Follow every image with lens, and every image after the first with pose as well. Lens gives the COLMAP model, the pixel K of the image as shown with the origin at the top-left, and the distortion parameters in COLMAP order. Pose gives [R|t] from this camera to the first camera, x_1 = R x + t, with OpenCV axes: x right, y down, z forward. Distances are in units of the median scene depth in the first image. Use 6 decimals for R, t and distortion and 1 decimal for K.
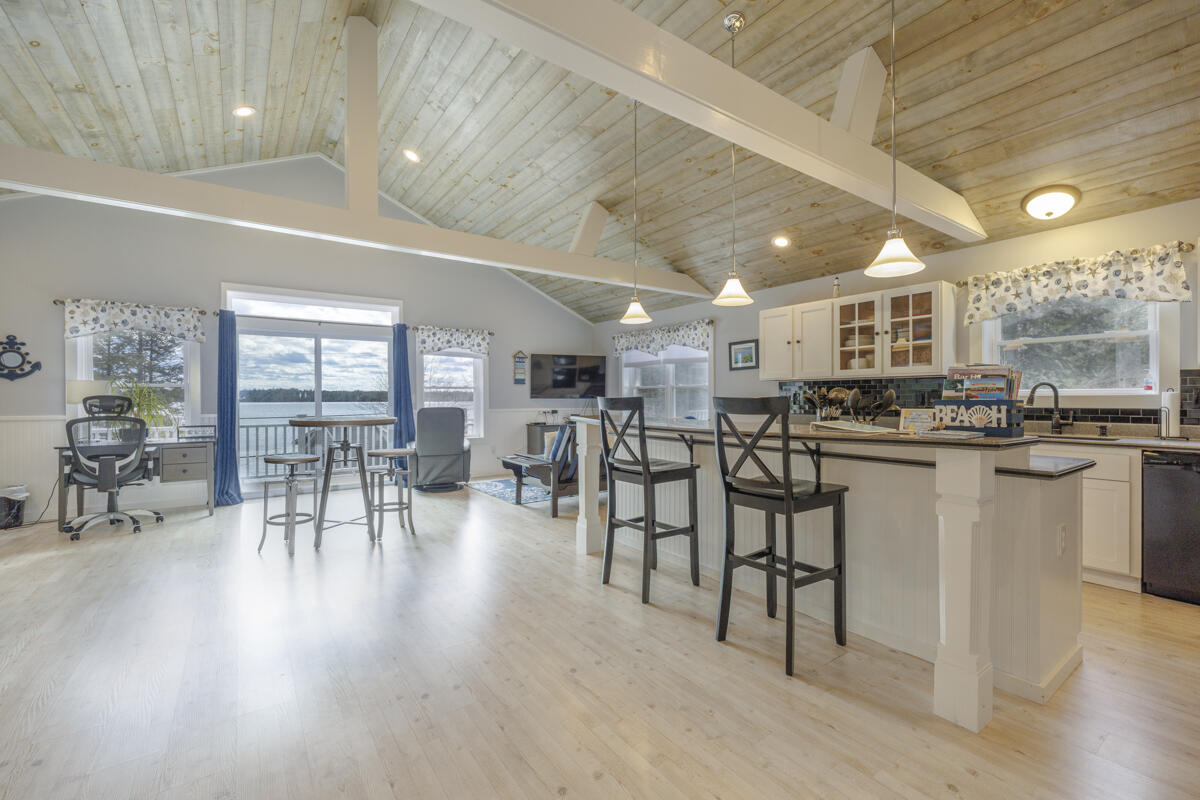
lens RADIAL K [[510.7, 0, 598.5], [0, 510.7, 399.4], [0, 0, 1]] dist [-0.001607, -0.000372]
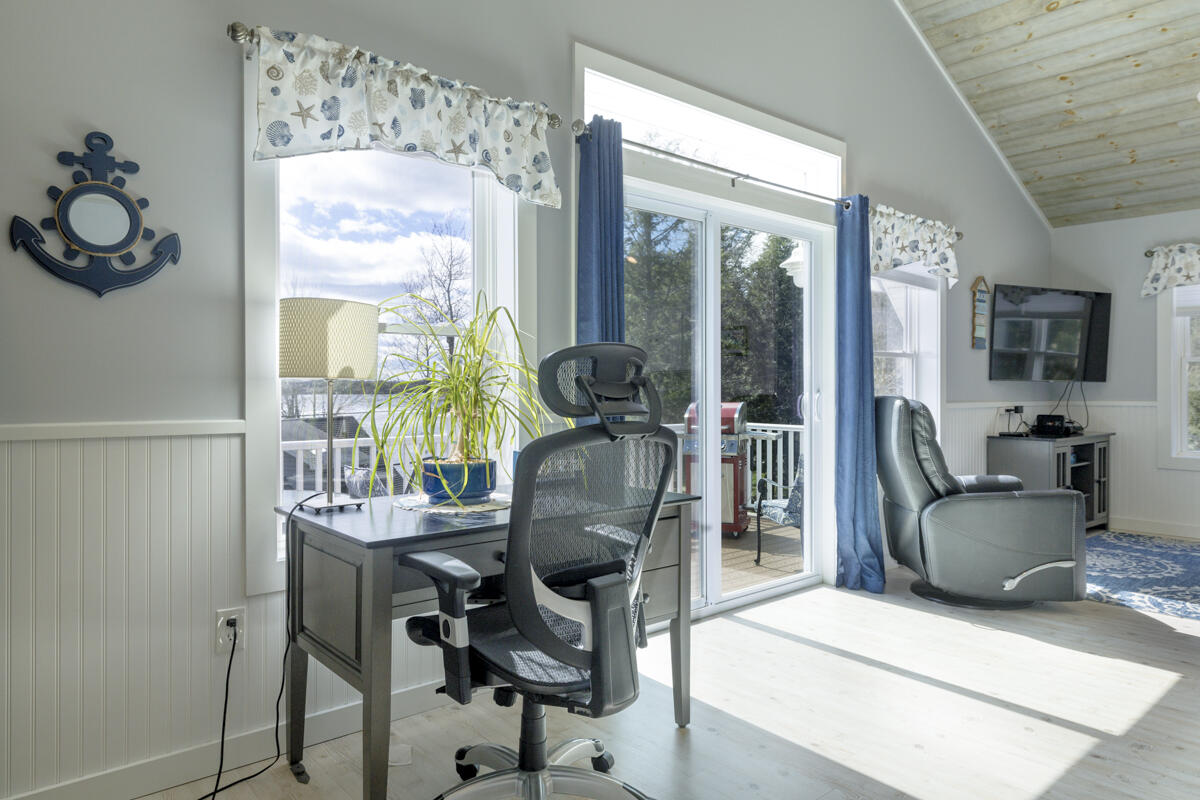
lens RADIAL K [[770.8, 0, 598.4], [0, 770.8, 390.7], [0, 0, 1]] dist [0.008073, -0.000178]
pose [[0.995719, 0.004468, 0.092323, -0.881610], [-0.004777, 0.999984, 0.003117, 0.011691], [-0.092308, -0.003545, 0.995724, 0.531257]]
